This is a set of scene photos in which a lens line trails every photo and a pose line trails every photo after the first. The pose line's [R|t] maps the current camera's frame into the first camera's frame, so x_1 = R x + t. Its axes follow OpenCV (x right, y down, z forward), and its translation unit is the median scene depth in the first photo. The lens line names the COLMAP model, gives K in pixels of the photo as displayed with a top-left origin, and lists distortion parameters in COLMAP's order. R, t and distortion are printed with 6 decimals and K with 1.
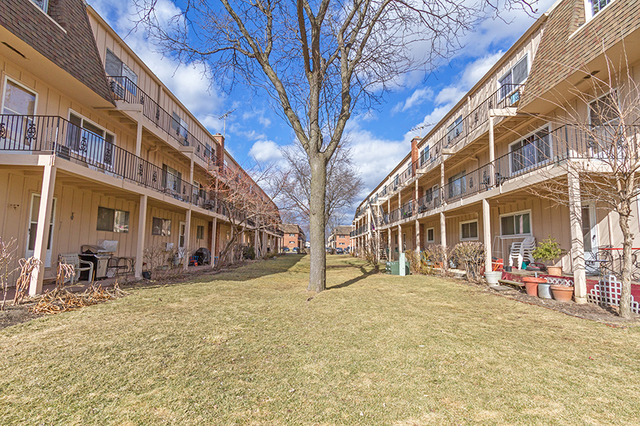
lens RADIAL K [[310.9, 0, 321.0], [0, 310.9, 215.4], [0, 0, 1]] dist [0.000083, 0.000014]
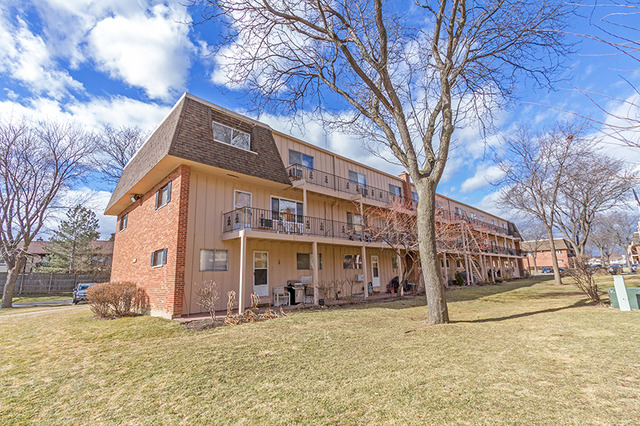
lens RADIAL K [[291.4, 0, 320.5], [0, 291.4, 213.3], [0, 0, 1]] dist [0.004661, -0.001008]
pose [[0.691161, -0.190715, -0.697083, 0.378213], [0.122197, 0.981504, -0.147371, 0.003228], [0.712295, 0.016675, 0.701682, 0.115605]]
